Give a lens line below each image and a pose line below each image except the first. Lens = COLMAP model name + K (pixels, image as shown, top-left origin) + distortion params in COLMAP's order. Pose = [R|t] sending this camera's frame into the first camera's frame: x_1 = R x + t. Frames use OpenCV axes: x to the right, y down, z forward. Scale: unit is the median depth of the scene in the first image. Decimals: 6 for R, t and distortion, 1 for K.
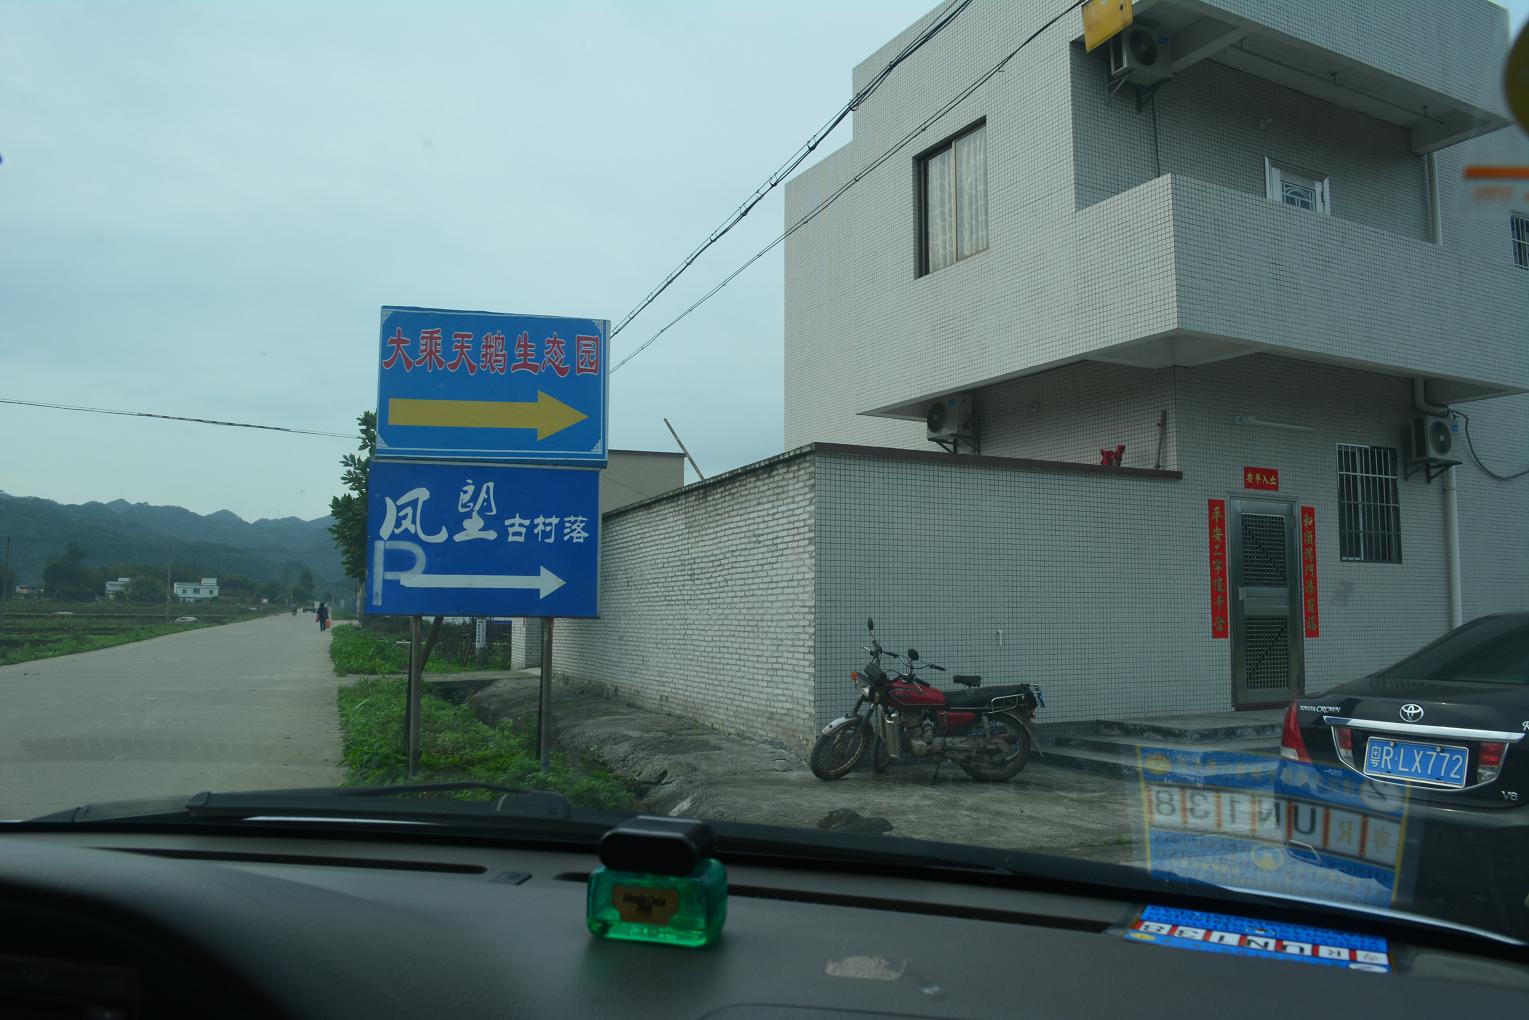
lens RADIAL K [[1192.0, 0, 765.2], [0, 1192.0, 505.0], [0, 0, 1]] dist [-0.088518, 0.018340]
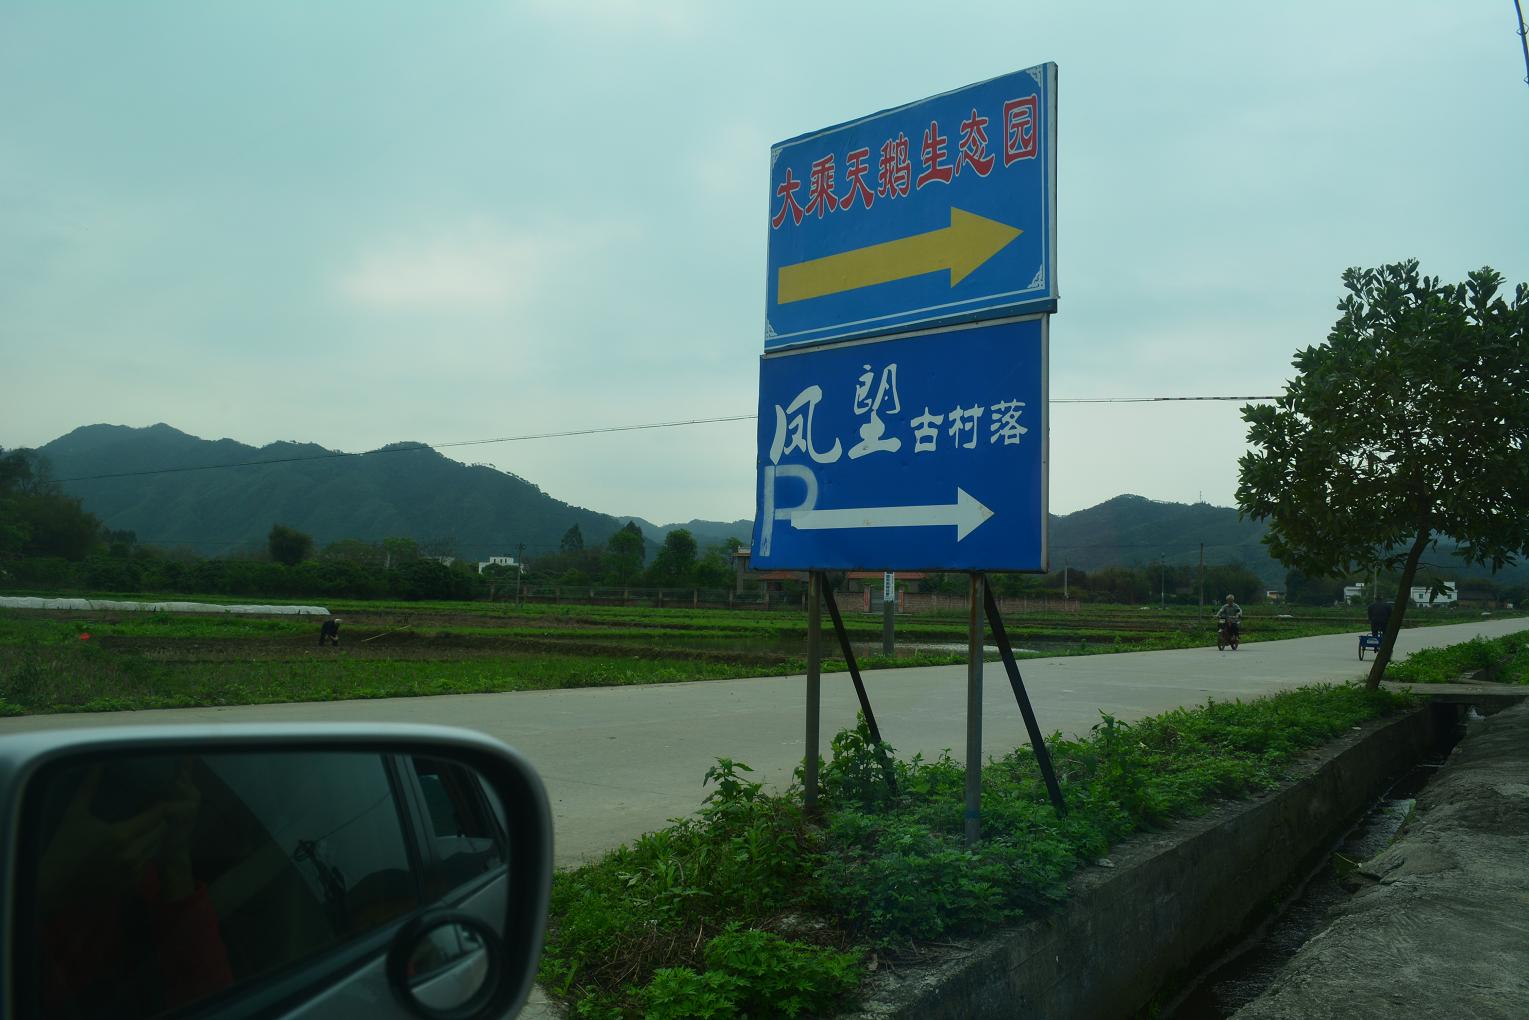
lens RADIAL K [[1192.0, 0, 763.4], [0, 1192.0, 518.6], [0, 0, 1]] dist [-0.088518, 0.018340]
pose [[0.571518, -0.046285, -0.819283, 0.255845], [0.053165, 0.998399, -0.019317, 0.073812], [0.818865, -0.032517, 0.573064, 0.567697]]
